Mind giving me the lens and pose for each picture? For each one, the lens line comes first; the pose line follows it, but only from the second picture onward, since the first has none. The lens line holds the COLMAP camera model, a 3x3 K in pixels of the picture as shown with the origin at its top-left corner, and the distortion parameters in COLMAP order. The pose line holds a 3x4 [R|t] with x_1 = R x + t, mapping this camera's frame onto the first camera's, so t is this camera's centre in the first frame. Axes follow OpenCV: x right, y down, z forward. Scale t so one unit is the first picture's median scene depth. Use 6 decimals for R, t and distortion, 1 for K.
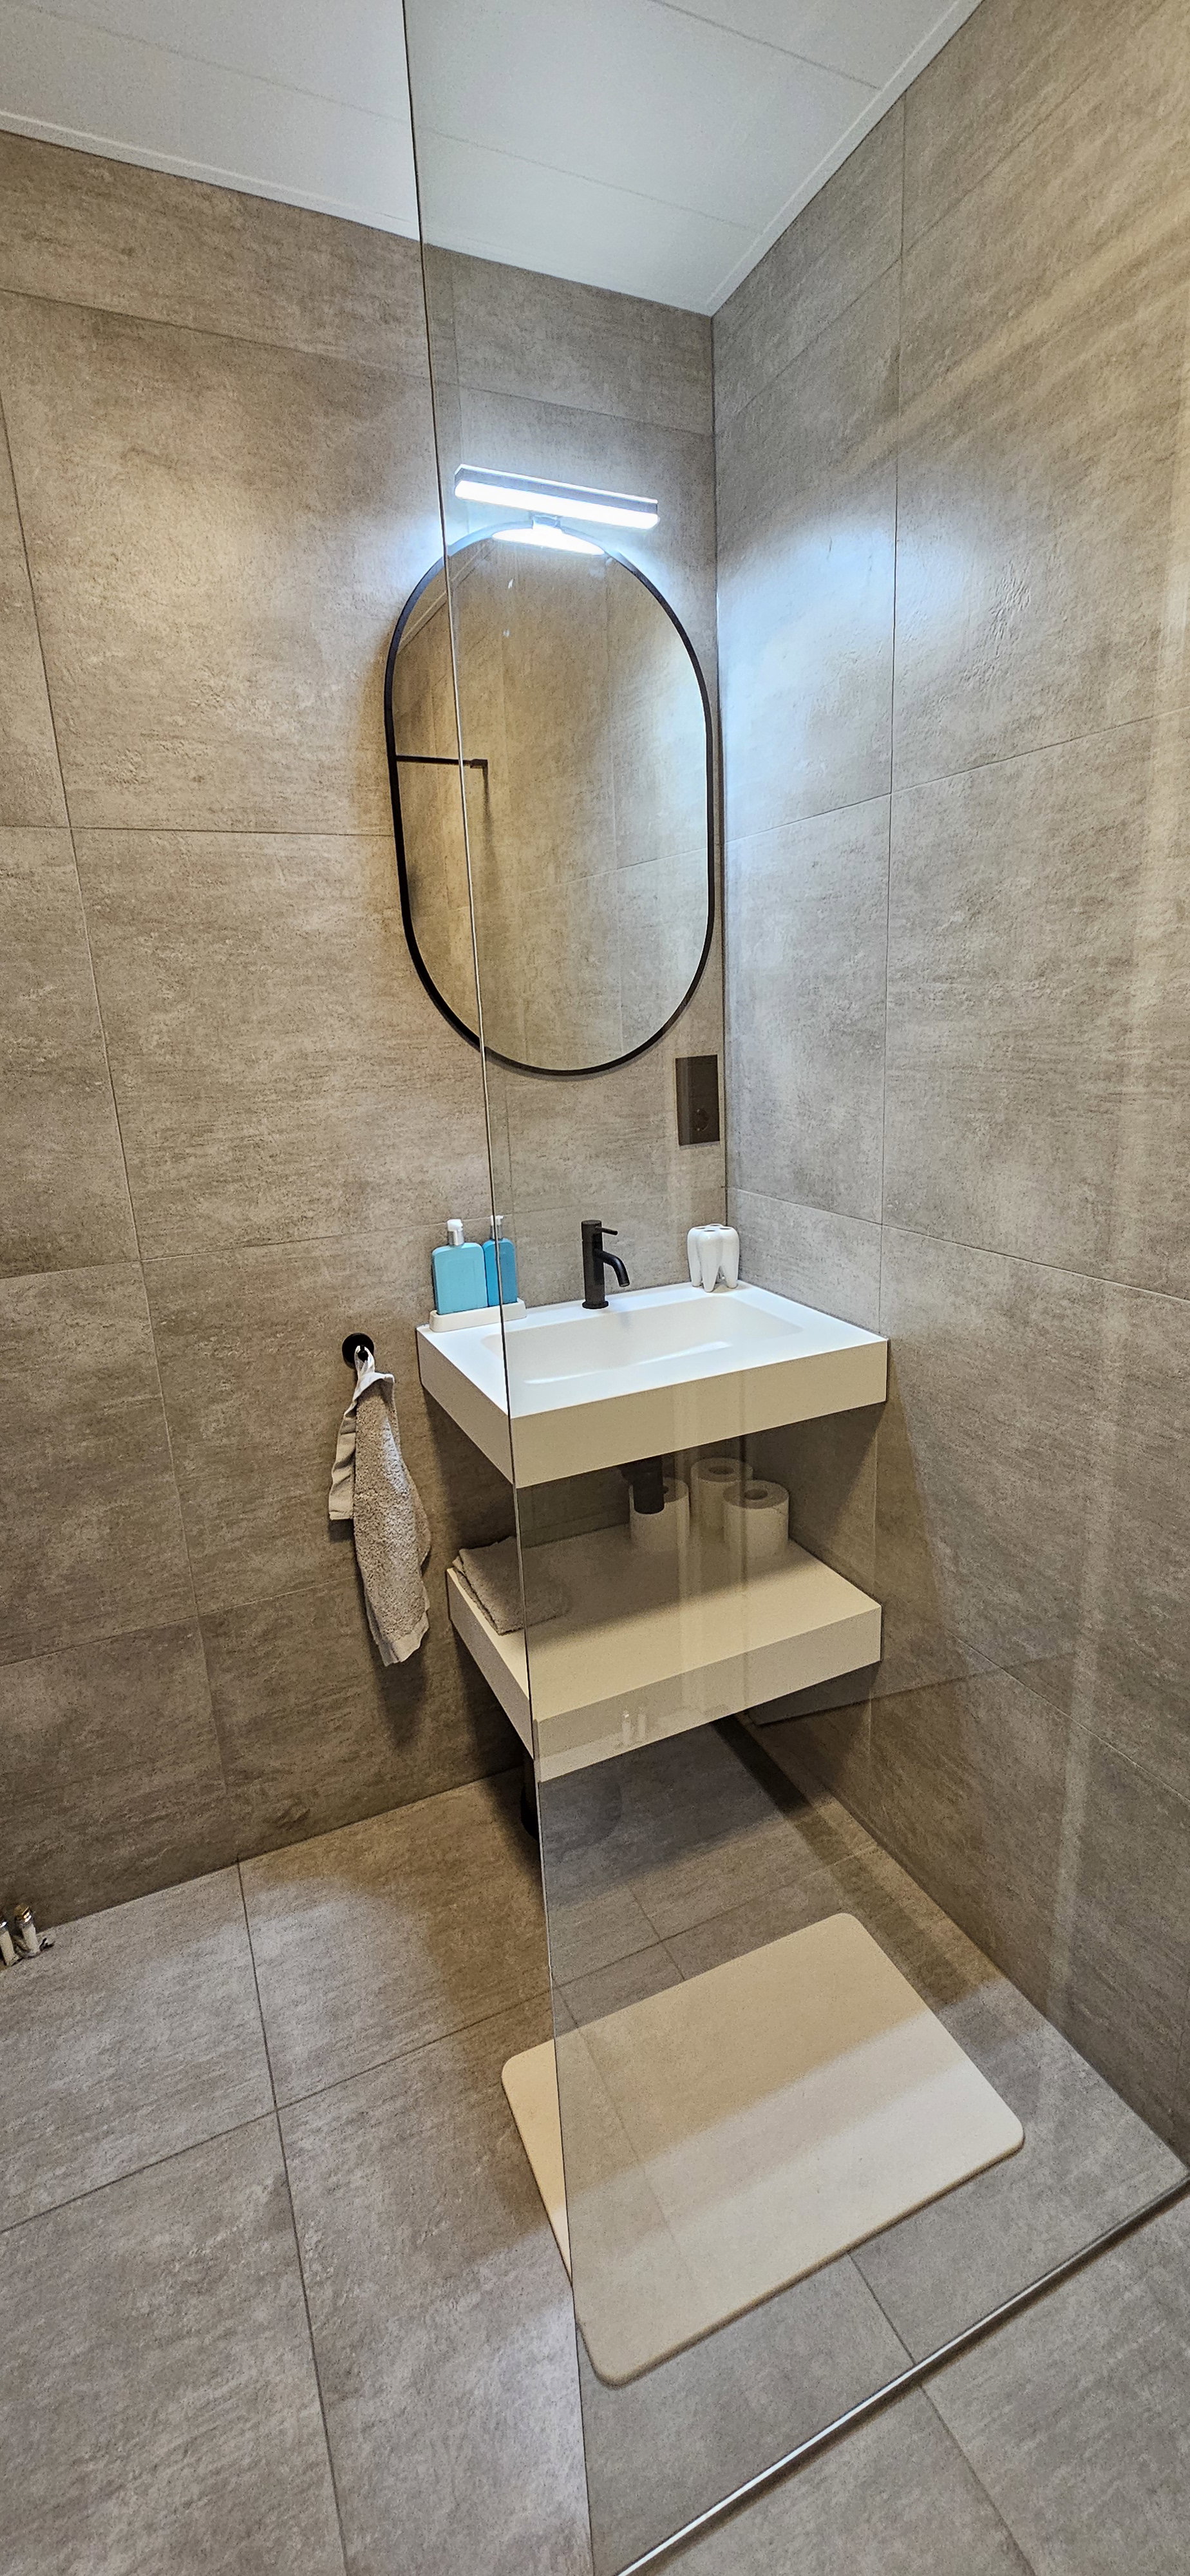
lens RADIAL K [[1054.8, 0, 689.9], [0, 1054.8, 1280.4], [0, 0, 1]] dist [-0.000810, -0.000068]
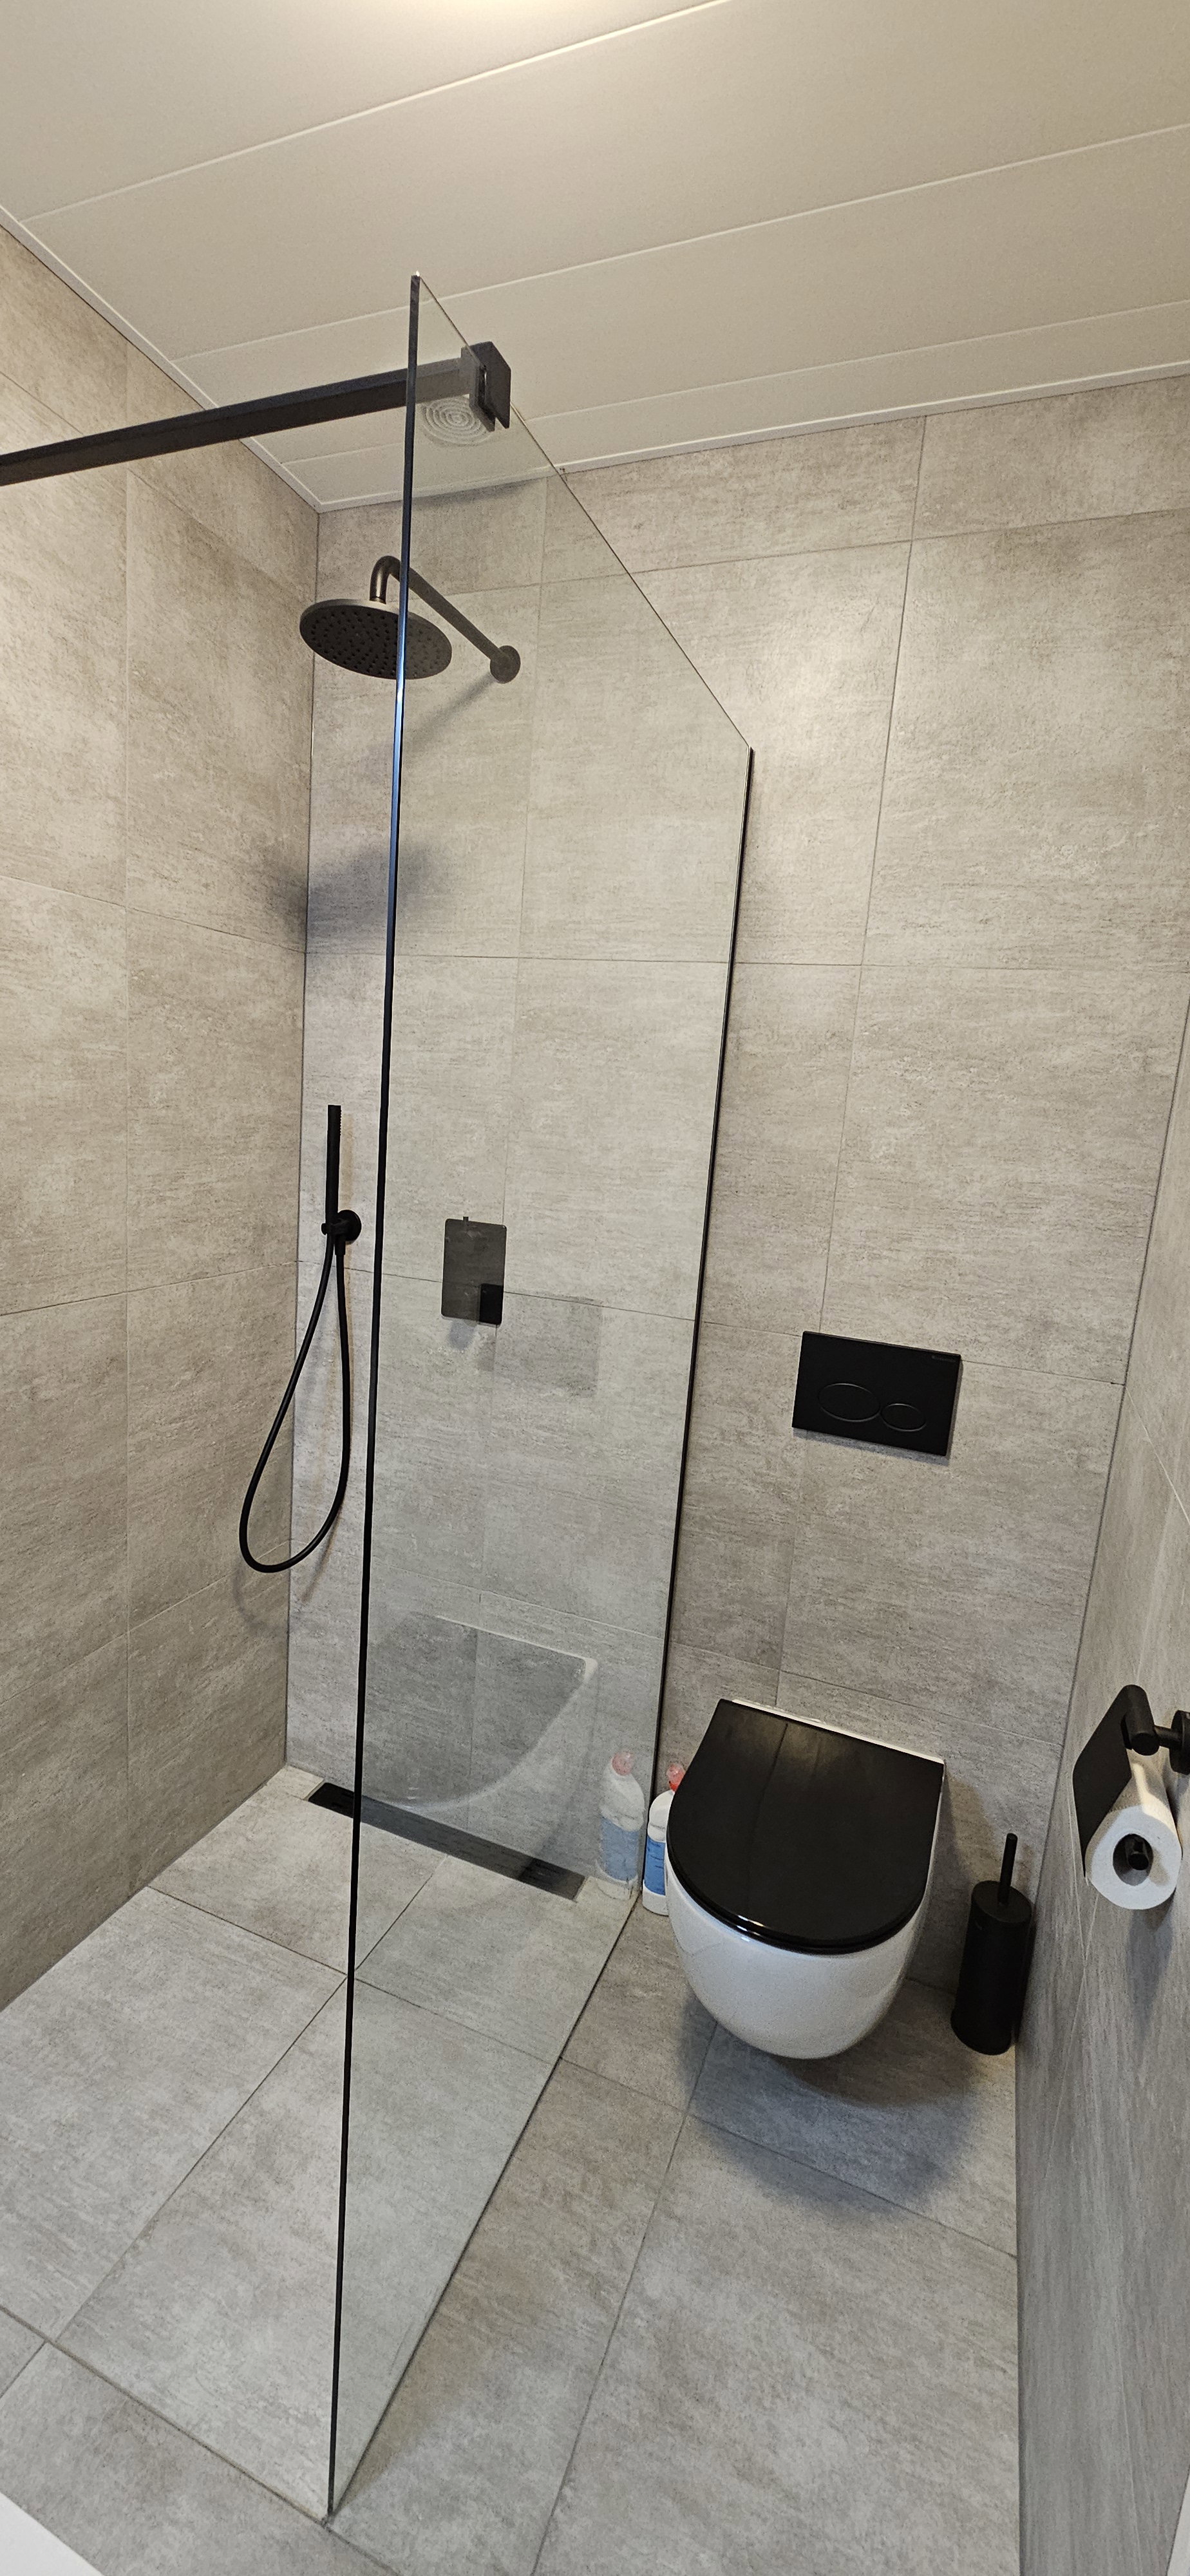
lens RADIAL K [[1054.8, 0, 592.4], [0, 1054.8, 1285.5], [0, 0, 1]] dist [-0.000810, -0.000068]
pose [[0.662927, 0.210775, -0.718402, 0.111481], [-0.290664, 0.956744, 0.012484, -0.018233], [0.689958, 0.200537, 0.695516, 0.051335]]
